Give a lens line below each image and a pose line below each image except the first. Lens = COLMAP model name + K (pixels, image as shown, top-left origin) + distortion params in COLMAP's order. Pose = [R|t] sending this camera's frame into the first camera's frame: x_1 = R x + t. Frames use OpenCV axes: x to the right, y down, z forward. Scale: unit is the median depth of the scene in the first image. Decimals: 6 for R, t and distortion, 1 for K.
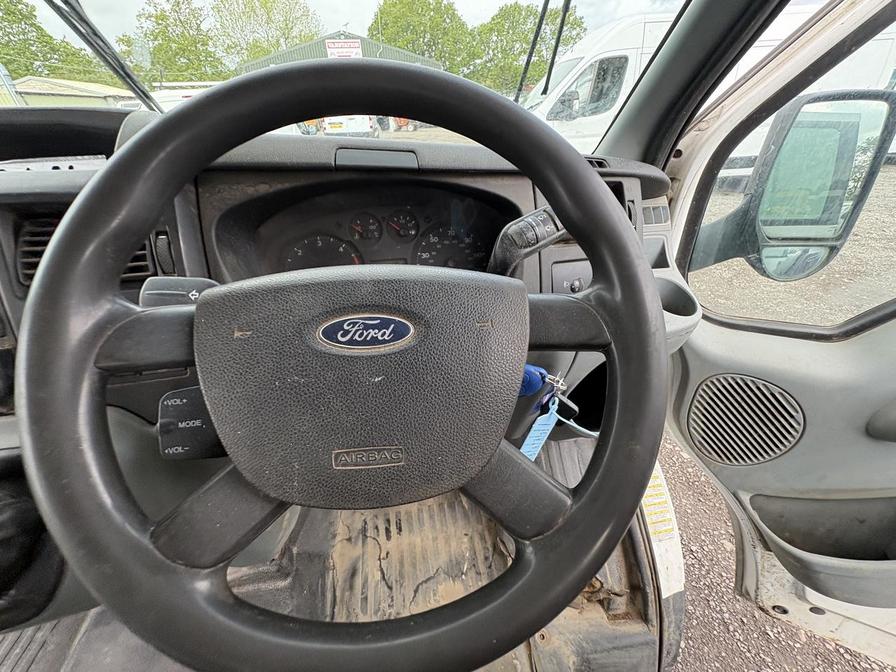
lens RADIAL K [[358.0, 0, 446.7], [0, 358.0, 336.8], [0, 0, 1]] dist [0.002863, -0.000501]
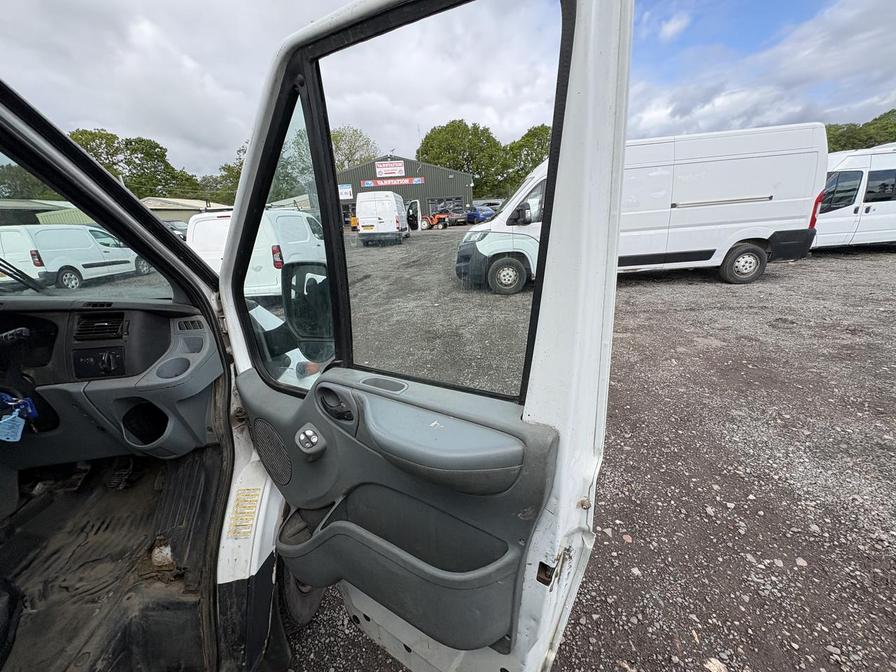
lens RADIAL K [[358.0, 0, 446.3], [0, 358.0, 335.4], [0, 0, 1]] dist [0.002863, -0.000501]
pose [[0.993457, 0.009503, -0.113814, 0.044877], [-0.034678, 0.974584, -0.221322, 0.001723], [0.108818, 0.223820, 0.968537, -0.013787]]
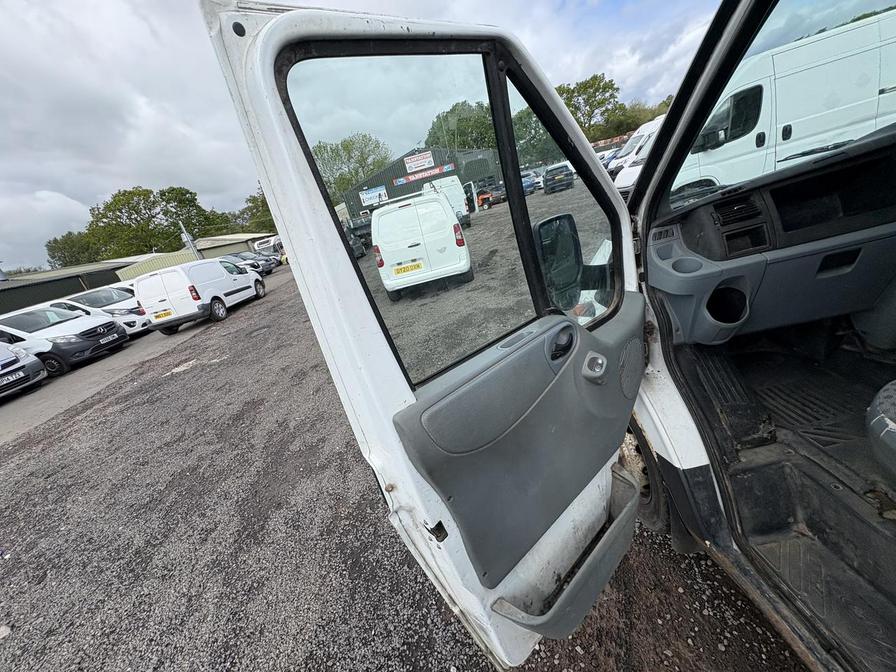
lens RADIAL K [[358.0, 0, 443.4], [0, 358.0, 336.7], [0, 0, 1]] dist [0.002863, -0.000501]
pose [[0.967418, -0.161206, -0.195229, -0.069829], [0.121781, 0.972320, -0.199410, 0.017657], [0.221971, 0.169138, 0.960271, -0.033011]]
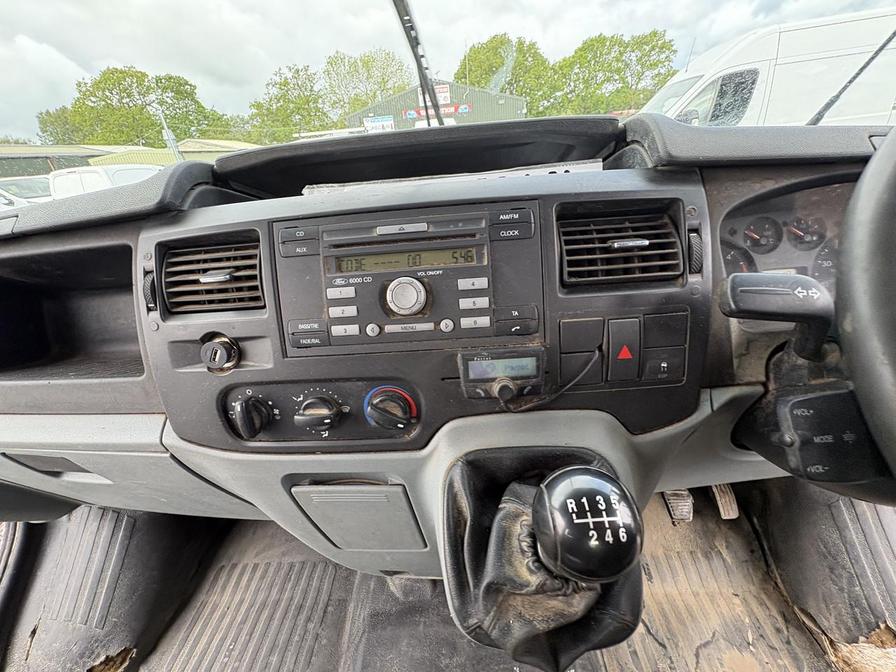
lens RADIAL K [[358.0, 0, 445.4], [0, 358.0, 336.1], [0, 0, 1]] dist [0.002863, -0.000501]
pose [[0.980334, 0.036483, -0.193943, -0.012193], [-0.050664, 0.996352, -0.068672, 0.000852], [0.190730, 0.077148, 0.978606, -0.000313]]
